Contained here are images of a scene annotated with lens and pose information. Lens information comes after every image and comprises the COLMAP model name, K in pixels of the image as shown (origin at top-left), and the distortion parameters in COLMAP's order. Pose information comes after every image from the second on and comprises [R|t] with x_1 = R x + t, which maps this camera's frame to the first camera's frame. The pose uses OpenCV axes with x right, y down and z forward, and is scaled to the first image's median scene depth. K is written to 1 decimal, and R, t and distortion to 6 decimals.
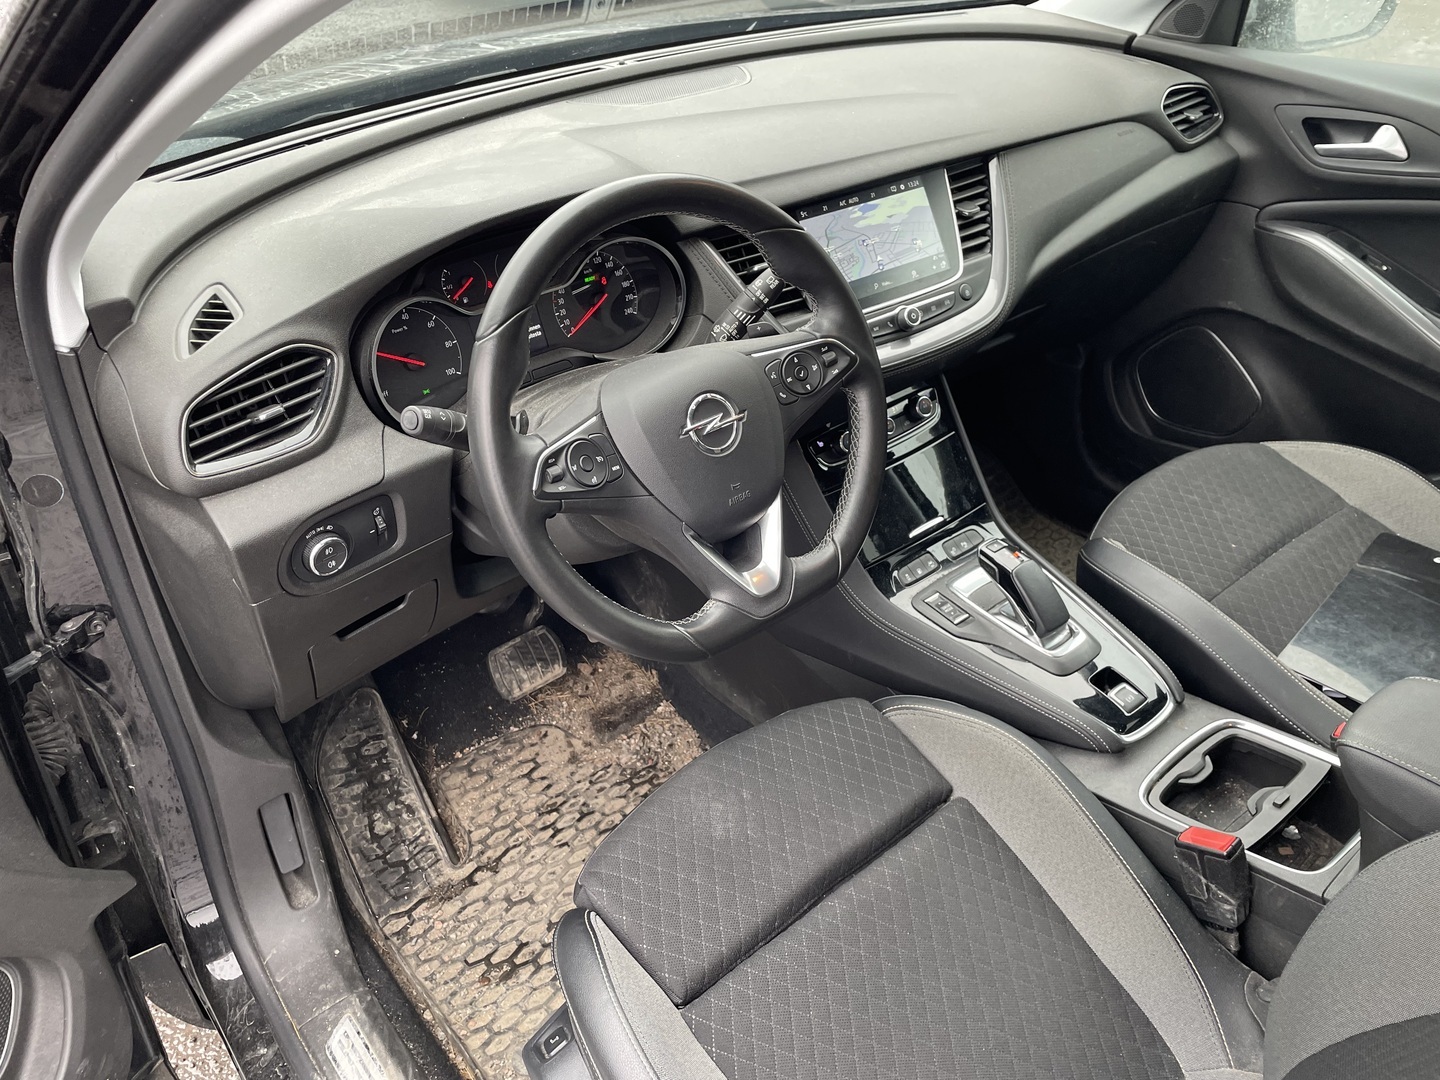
lens RADIAL K [[1090.8, 0, 720.0], [0, 1090.8, 540.0], [0, 0, 1]] dist [0.096831, -0.129469]
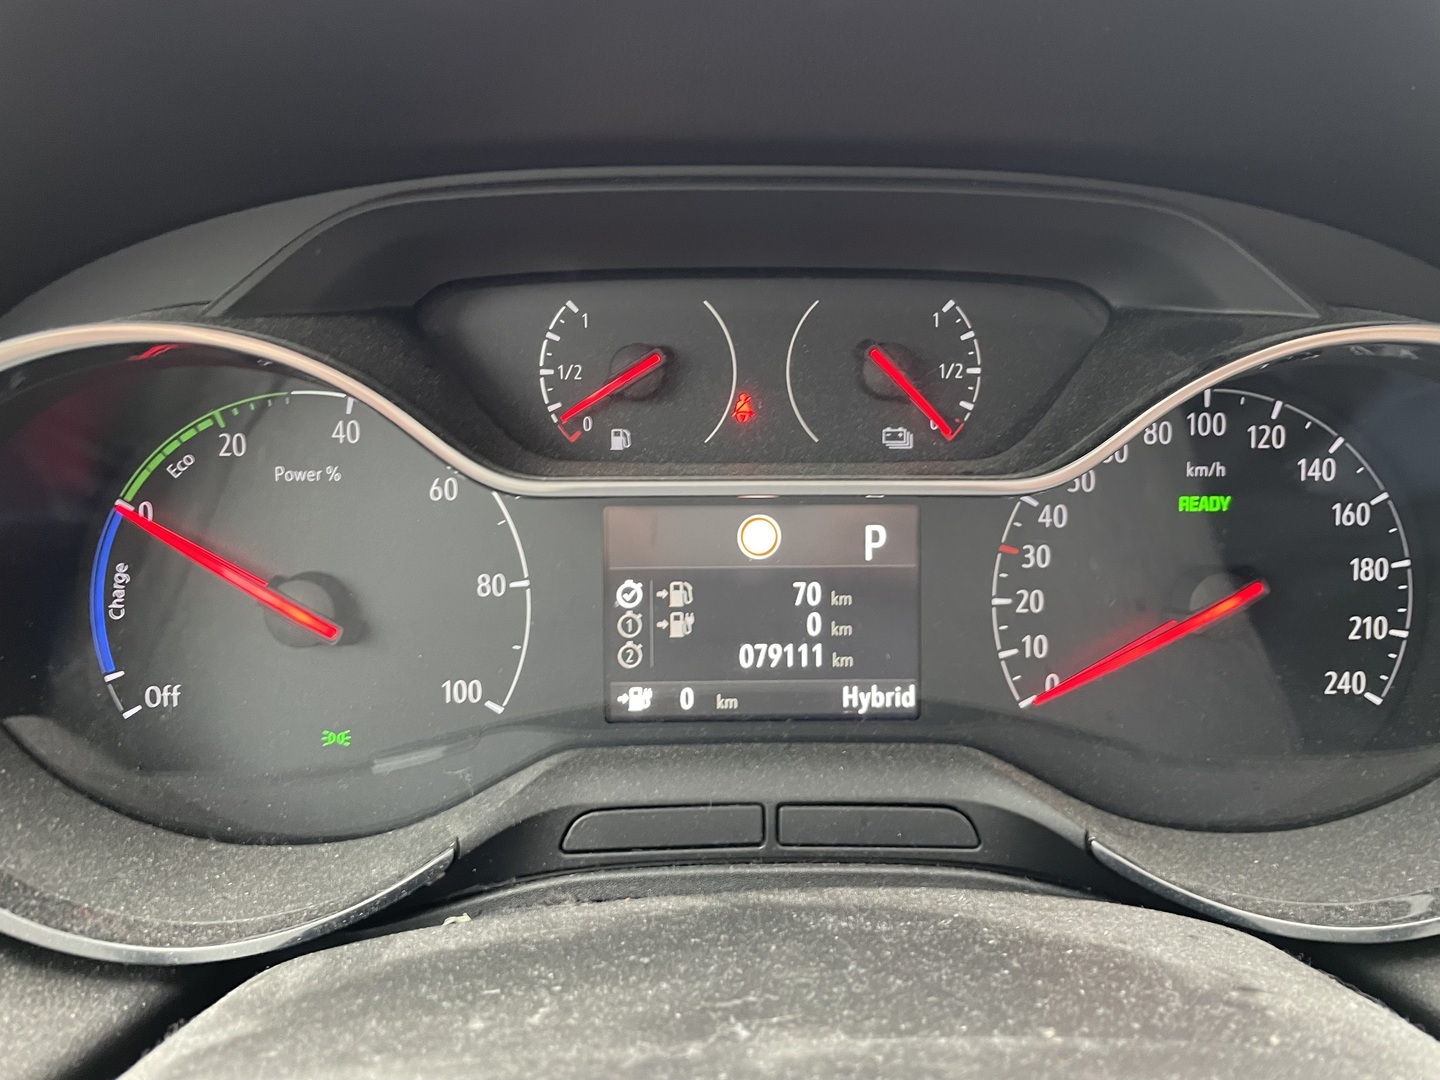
lens RADIAL K [[1090.8, 0, 720.0], [0, 1090.8, 540.0], [0, 0, 1]] dist [0.096831, -0.129469]
pose [[0.791020, 0.273074, -0.547465, -0.061143], [-0.376864, 0.922413, -0.084425, -0.150816], [0.481934, 0.273102, 0.832559, 0.662791]]
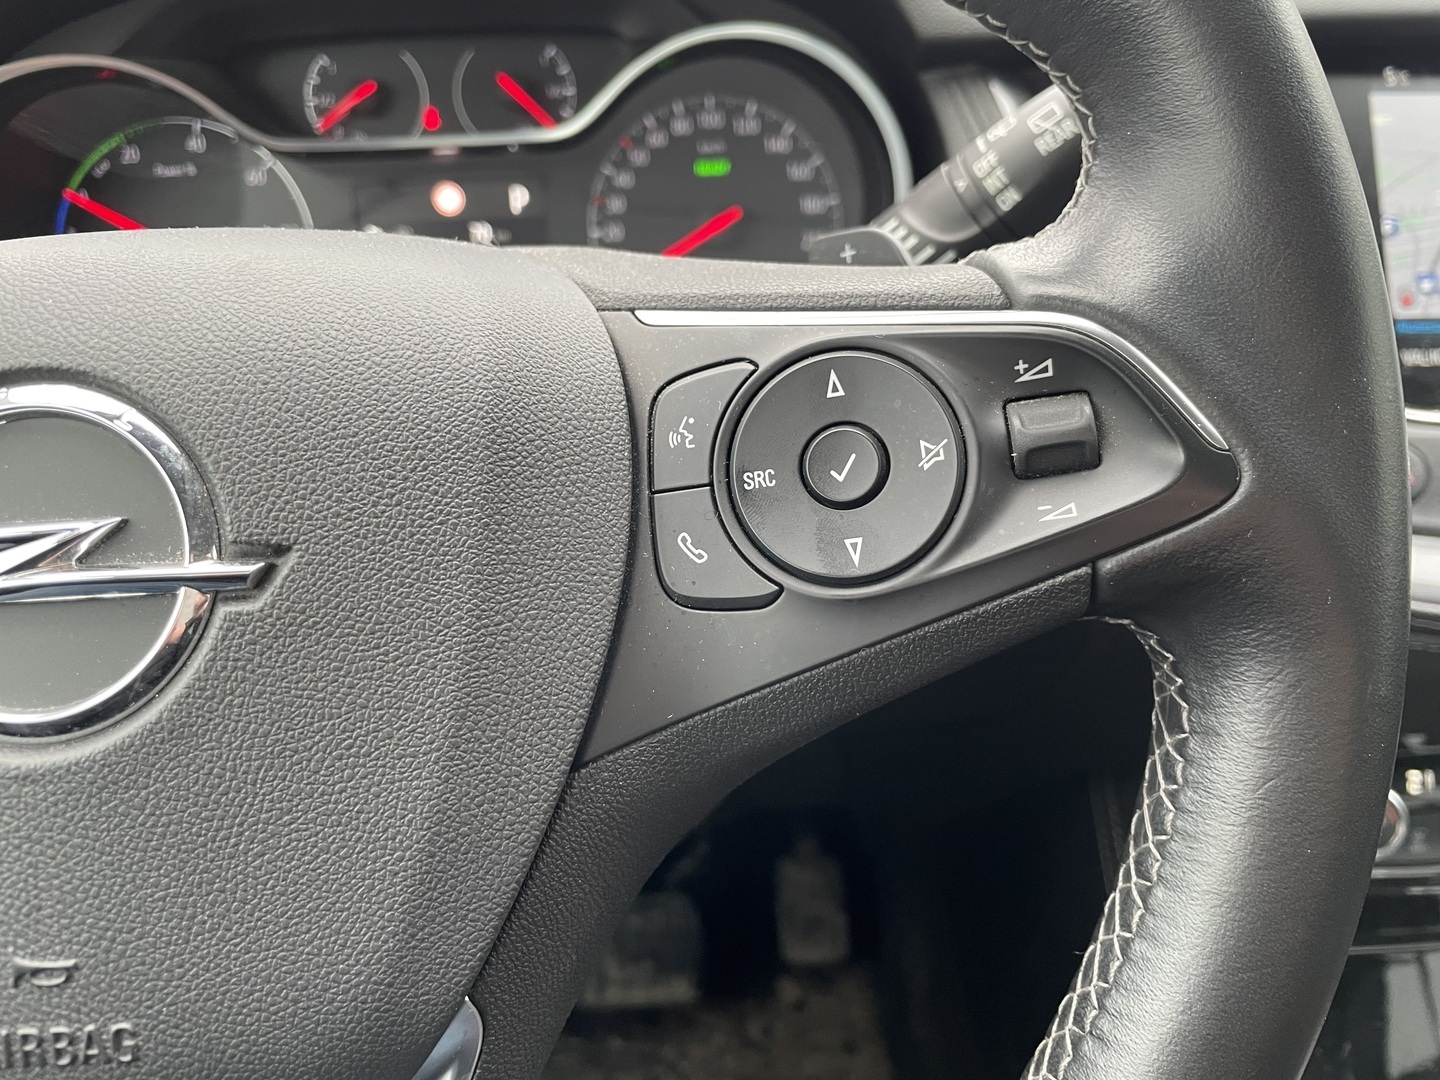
lens RADIAL K [[1127.4, 0, 728.1], [0, 1127.4, 526.6], [0, 0, 1]] dist [0.007301, -0.005335]
pose [[0.806518, 0.266702, -0.527635, 0.112895], [-0.332188, 0.942695, -0.031268, -0.094060], [0.489059, 0.200492, 0.848896, 0.601454]]
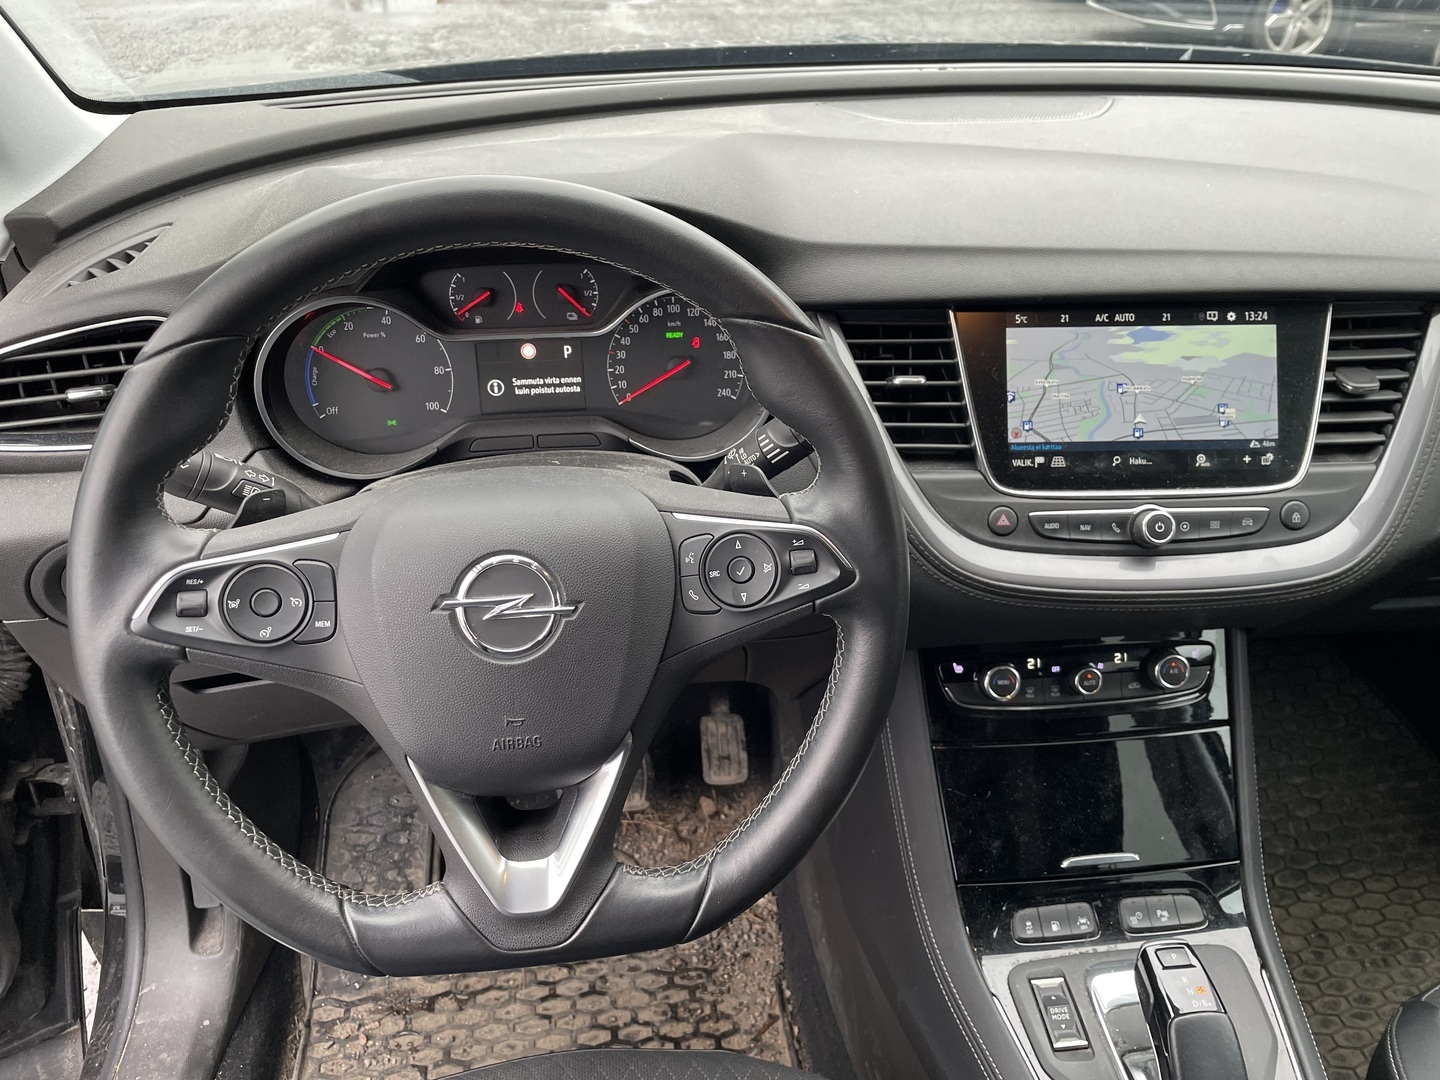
lens RADIAL K [[1090.8, 0, 720.0], [0, 1090.8, 540.0], [0, 0, 1]] dist [0.096831, -0.129469]
pose [[0.840948, 0.320256, -0.436167, 0.221471], [-0.334511, 0.941260, 0.046170, -0.136159], [0.425333, 0.107076, 0.898680, 0.344670]]
